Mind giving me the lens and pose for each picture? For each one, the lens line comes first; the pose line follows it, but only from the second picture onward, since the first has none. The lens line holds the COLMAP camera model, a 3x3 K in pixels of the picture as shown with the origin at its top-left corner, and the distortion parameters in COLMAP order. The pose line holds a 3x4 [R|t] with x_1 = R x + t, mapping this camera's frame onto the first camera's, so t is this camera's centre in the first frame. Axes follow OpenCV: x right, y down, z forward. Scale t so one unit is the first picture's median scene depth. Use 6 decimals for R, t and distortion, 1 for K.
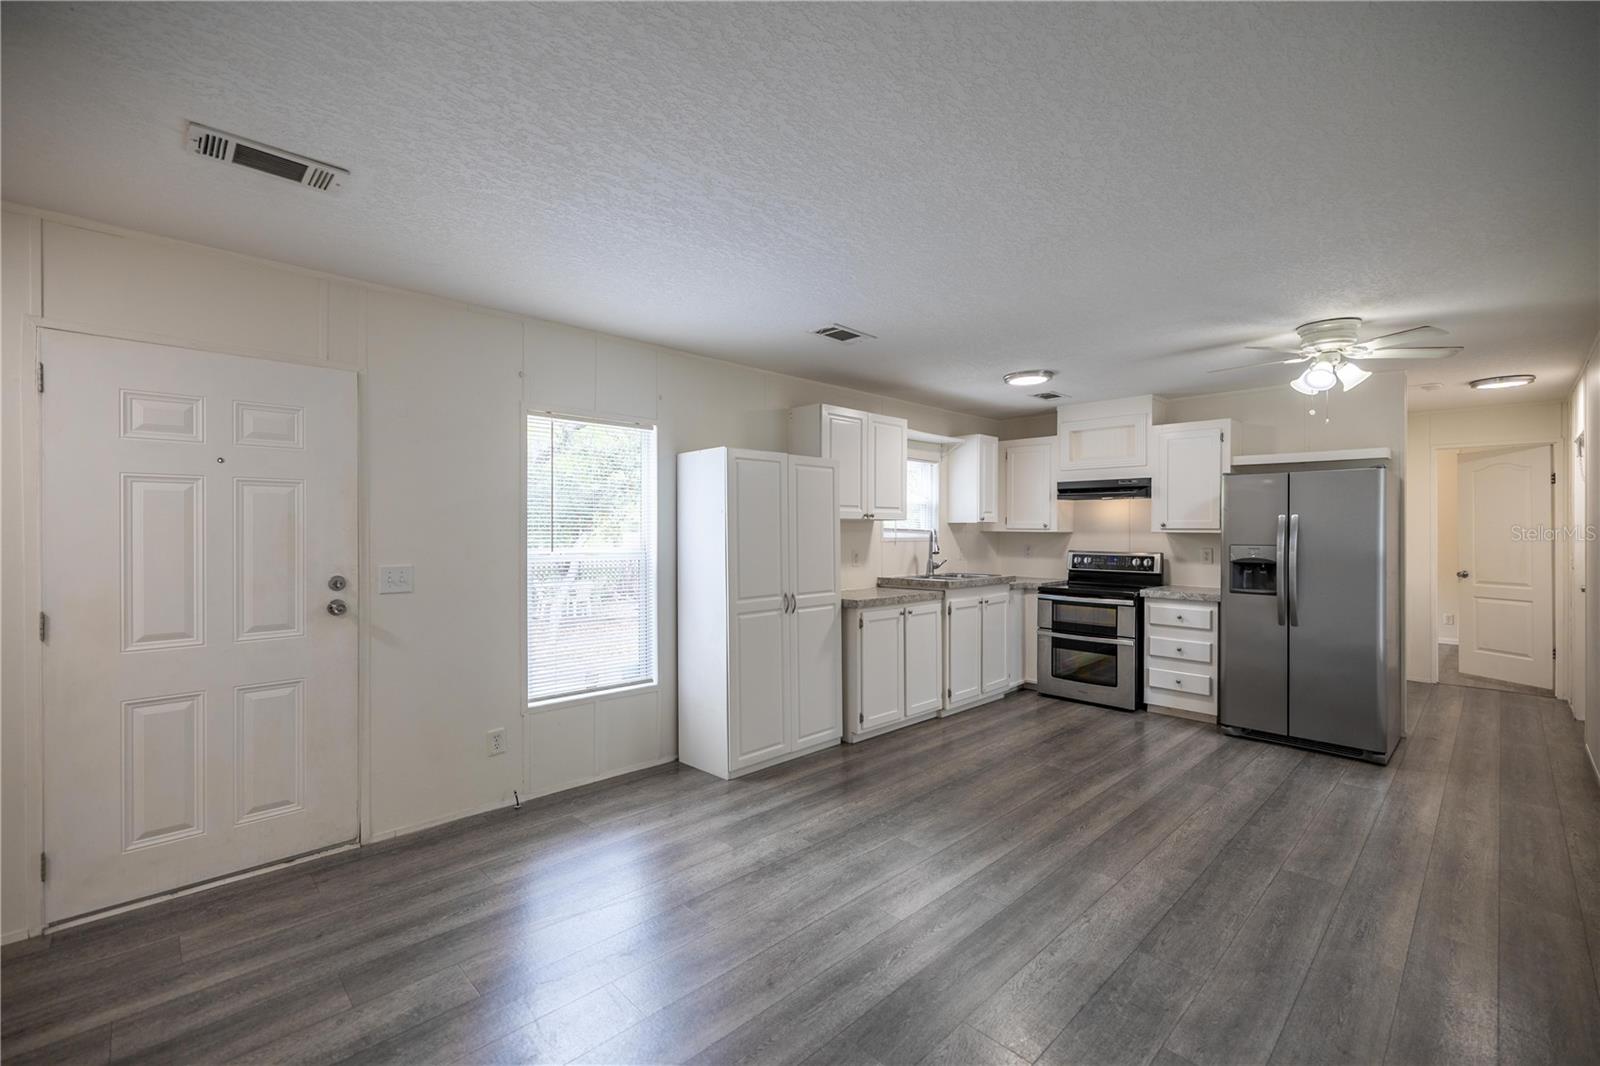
lens RADIAL K [[680.5, 0, 791.4], [0, 680.5, 529.1], [0, 0, 1]] dist [0.001529, -0.002166]
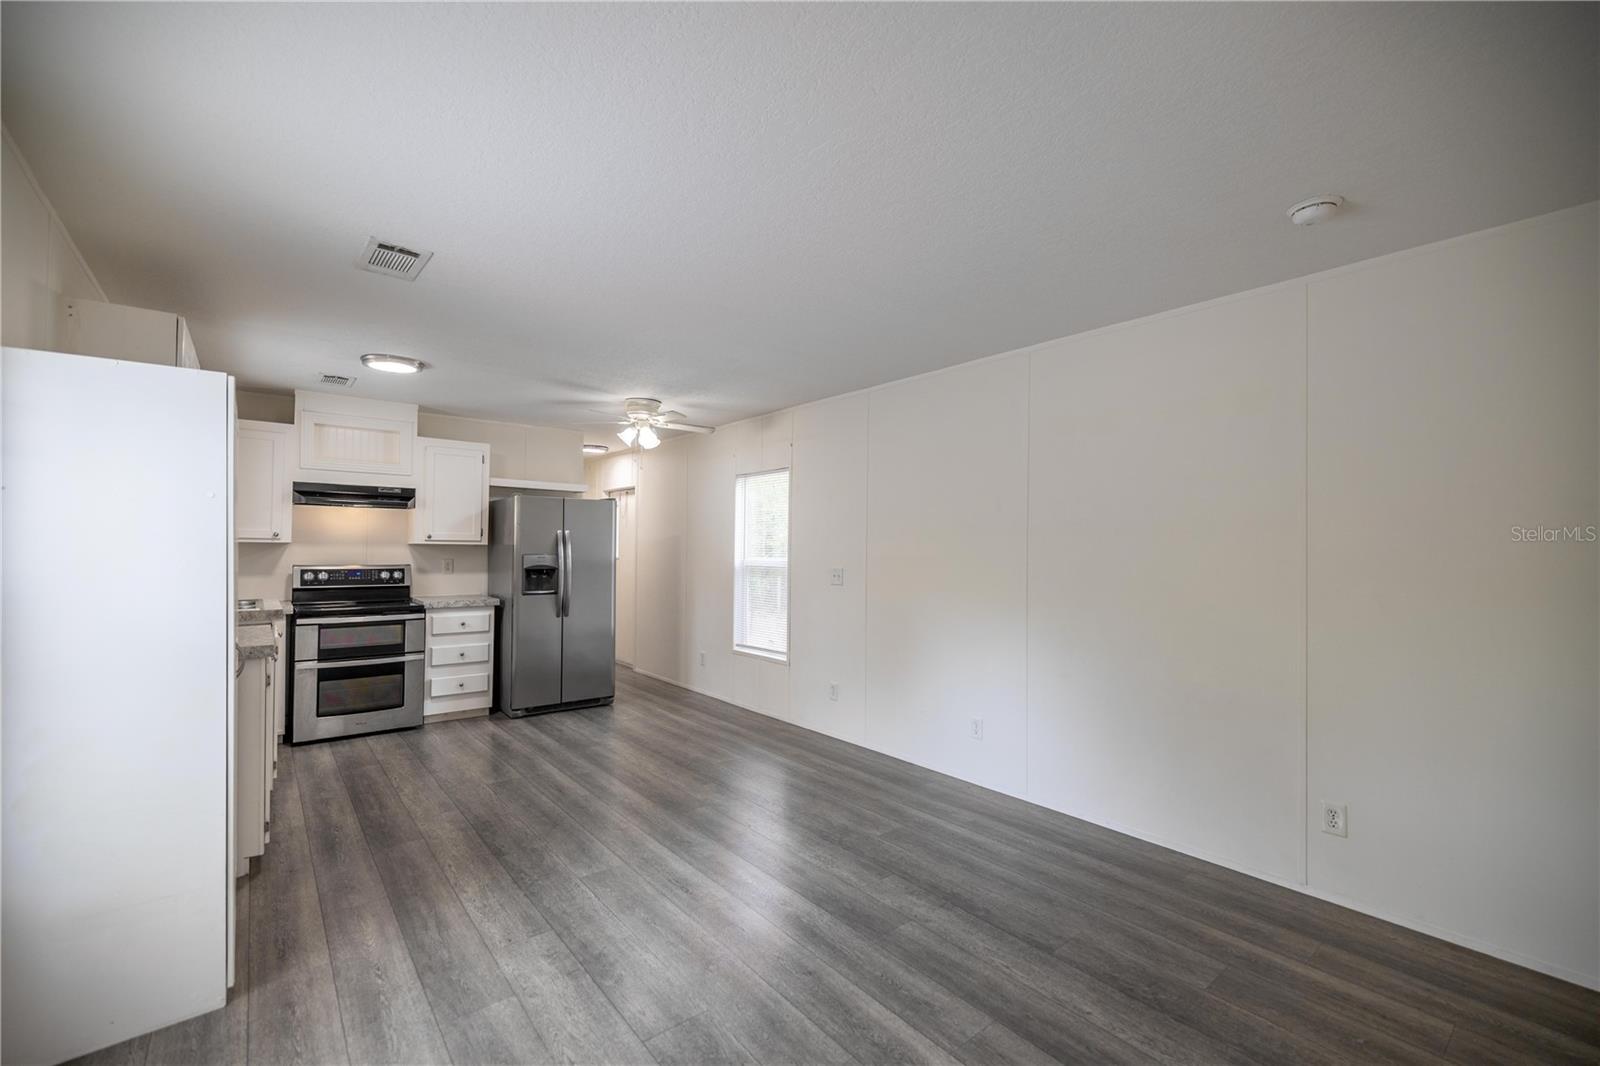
lens RADIAL K [[680.5, 0, 802.6], [0, 680.5, 538.8], [0, 0, 1]] dist [0.001529, -0.002166]
pose [[0.069606, 0.015495, 0.997454, -0.465684], [-0.006261, 0.999866, -0.015096, 0.009790], [-0.997555, -0.005195, 0.069694, 0.408395]]
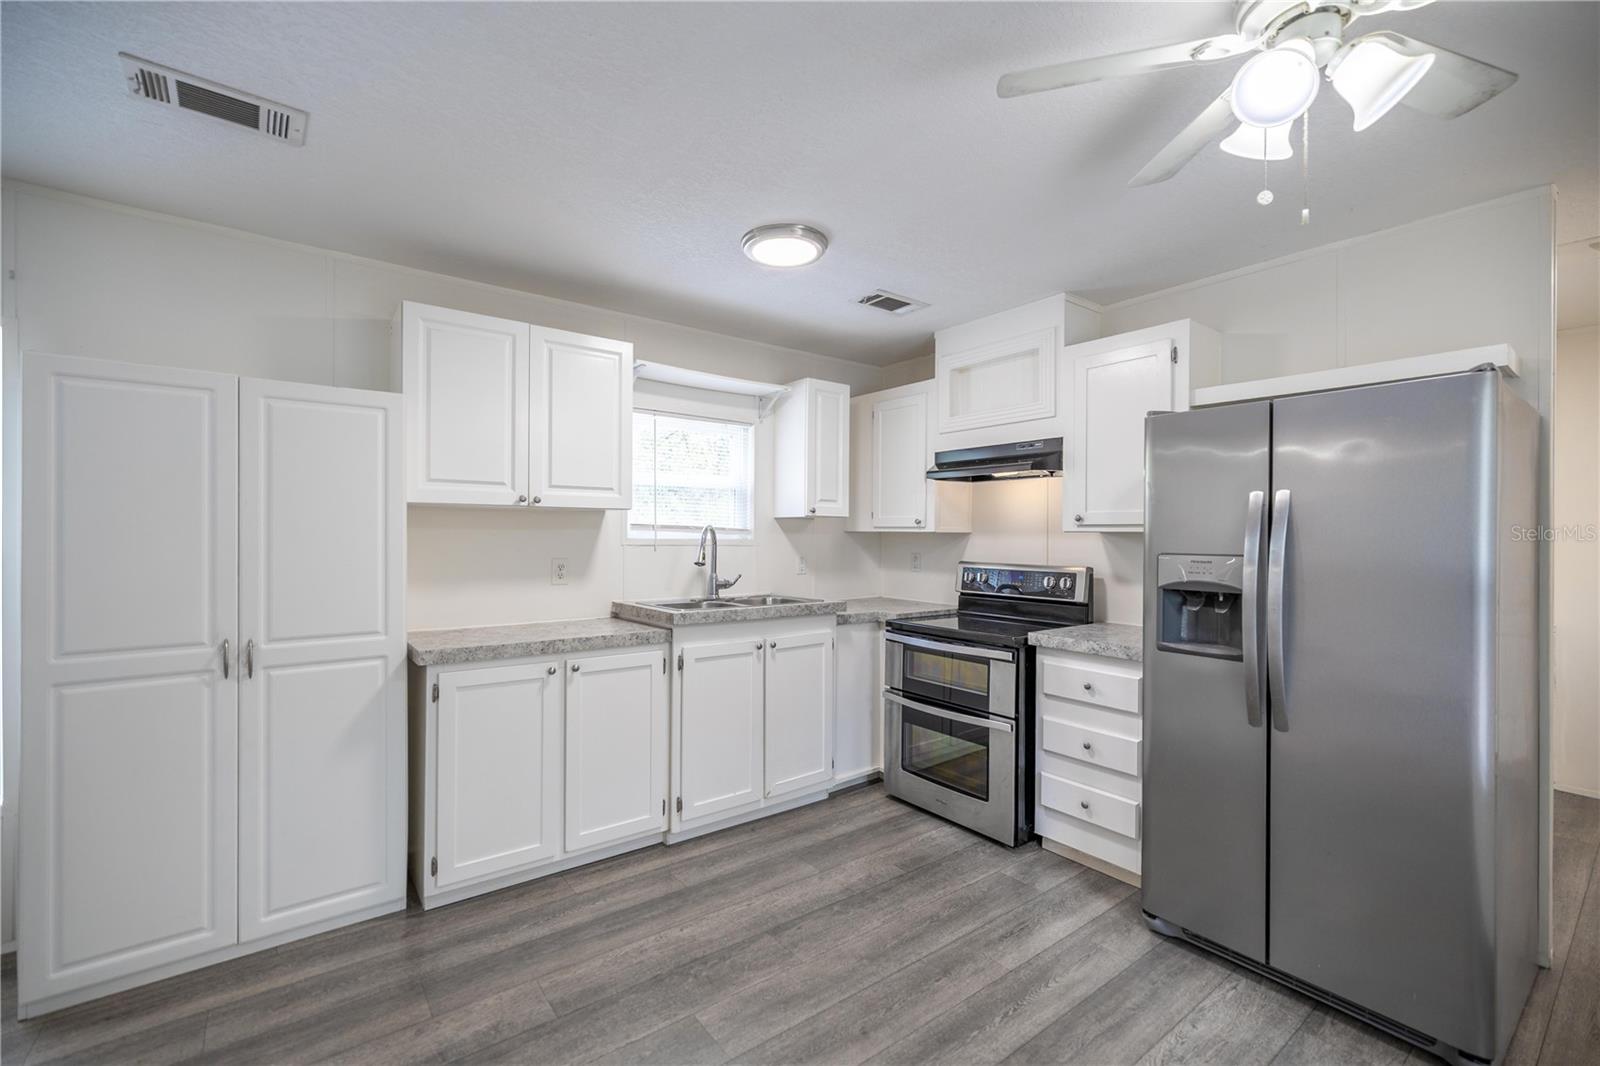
lens RADIAL K [[680.5, 0, 794.5], [0, 680.5, 533.7], [0, 0, 1]] dist [0.001529, -0.002166]
pose [[0.993816, 0.004392, -0.110953, 0.407550], [-0.004679, 0.999986, -0.002321, 0.009924], [0.110942, 0.002826, 0.993823, 0.444804]]
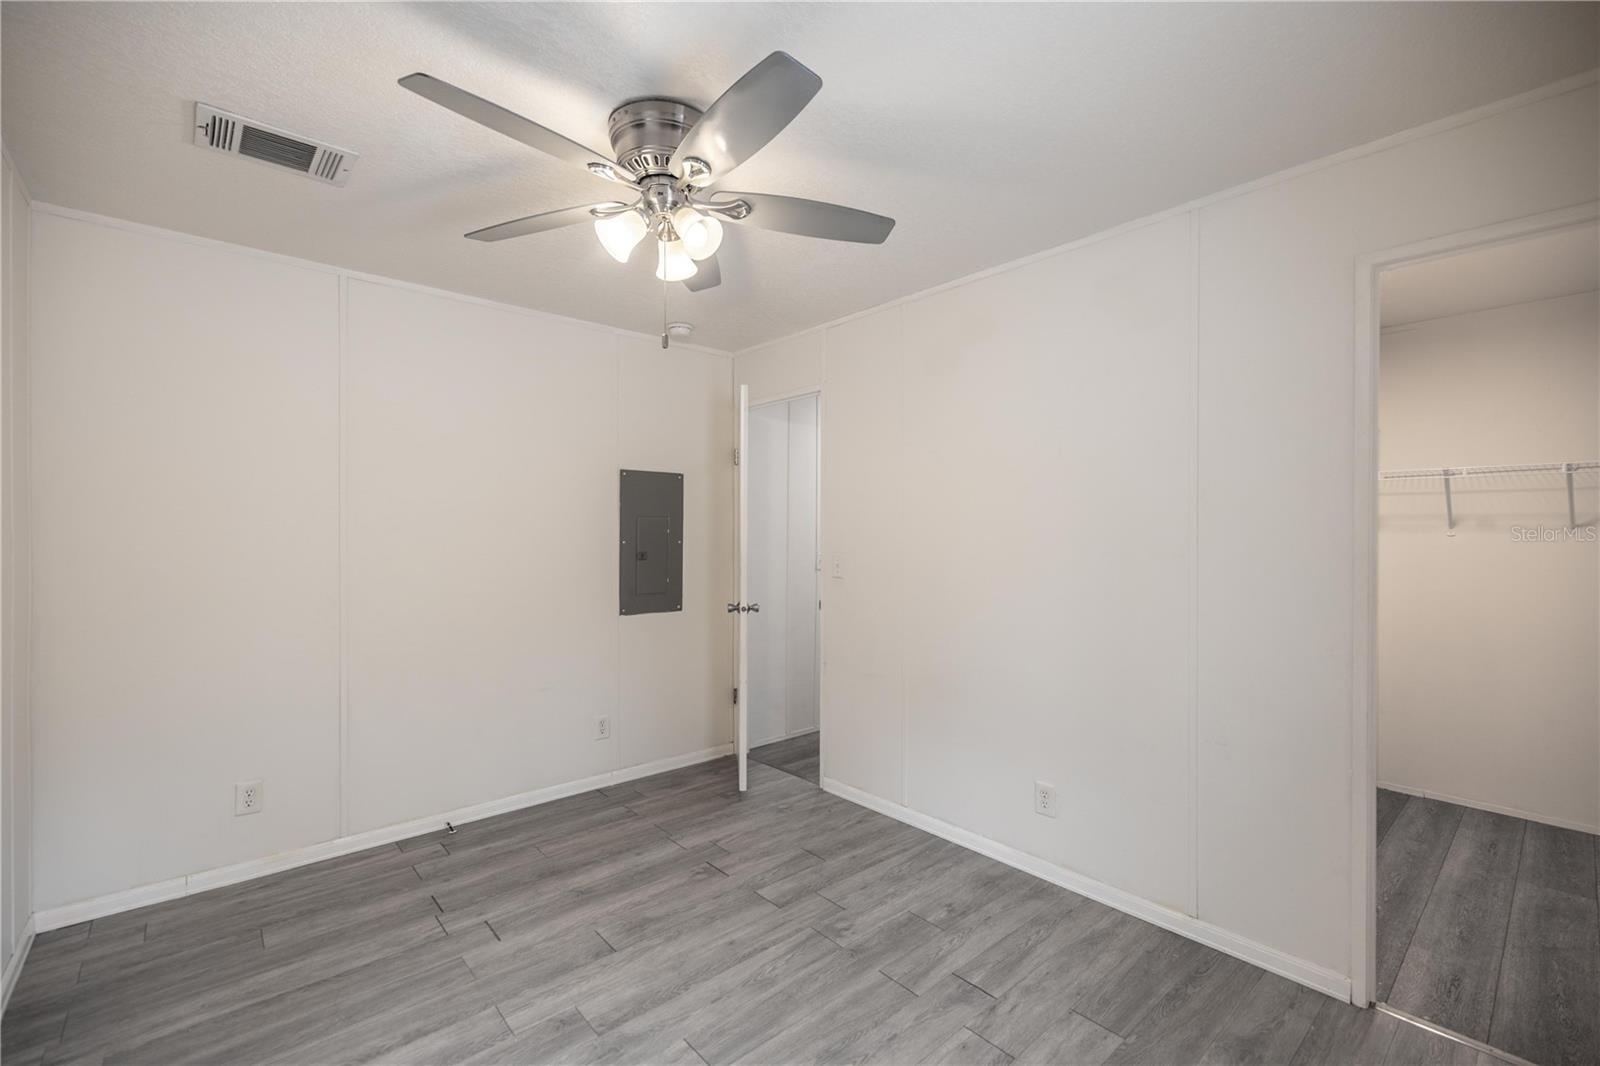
lens RADIAL K [[680.5, 0, 795.5], [0, 680.5, 530.2], [0, 0, 1]] dist [0.001529, -0.002166]
pose [[-0.998979, 0.001640, 0.045153, 0.806515], [0.001597, 0.999998, -0.000984, 0.002864], [-0.045154, -0.000911, -0.998980, 0.937349]]
